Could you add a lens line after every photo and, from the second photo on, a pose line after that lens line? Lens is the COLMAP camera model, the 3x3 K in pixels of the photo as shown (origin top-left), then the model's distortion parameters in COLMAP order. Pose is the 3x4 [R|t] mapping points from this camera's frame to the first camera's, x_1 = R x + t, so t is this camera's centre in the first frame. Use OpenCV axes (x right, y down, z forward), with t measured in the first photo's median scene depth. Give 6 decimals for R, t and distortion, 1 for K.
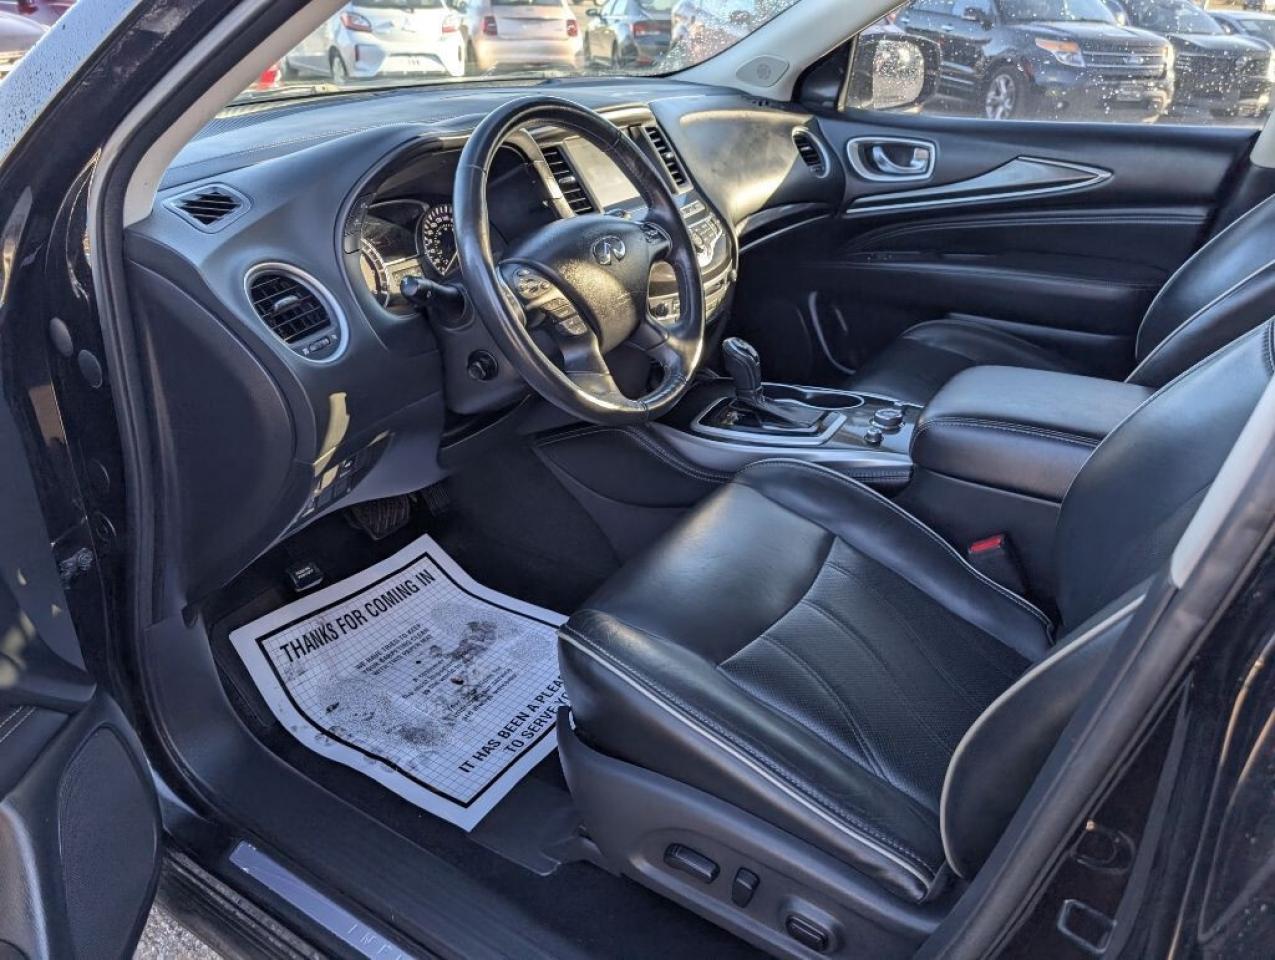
lens RADIAL K [[928.5, 0, 634.2], [0, 928.5, 509.6], [0, 0, 1]] dist [0.007982, -0.003684]
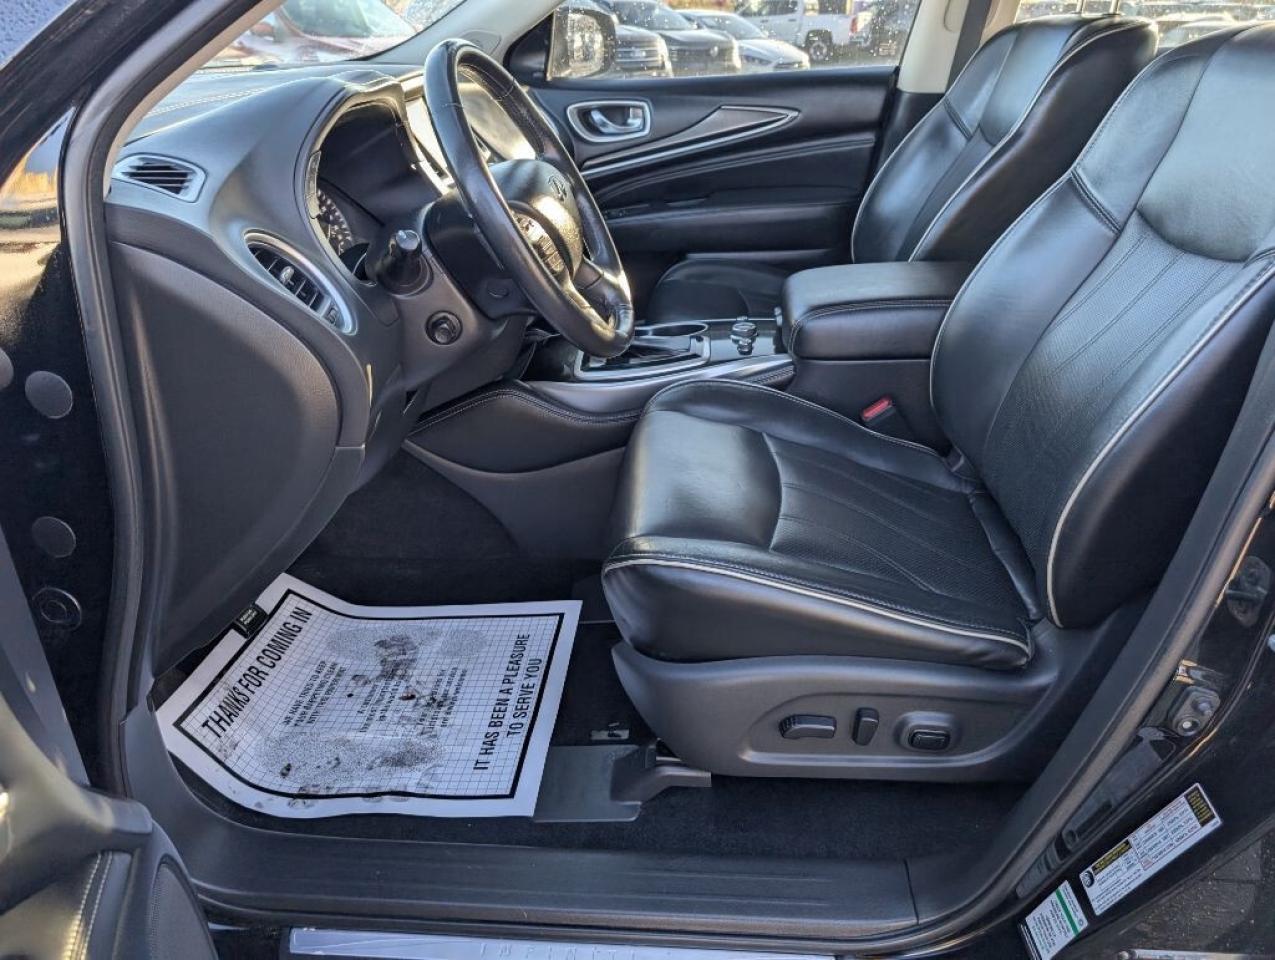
lens RADIAL K [[928.5, 0, 634.2], [0, 928.5, 509.6], [0, 0, 1]] dist [0.007982, -0.003684]
pose [[0.875211, -0.253800, 0.411814, -0.331056], [0.261105, 0.964502, 0.039506, 0.027727], [-0.407222, 0.072951, 0.910411, 0.055774]]
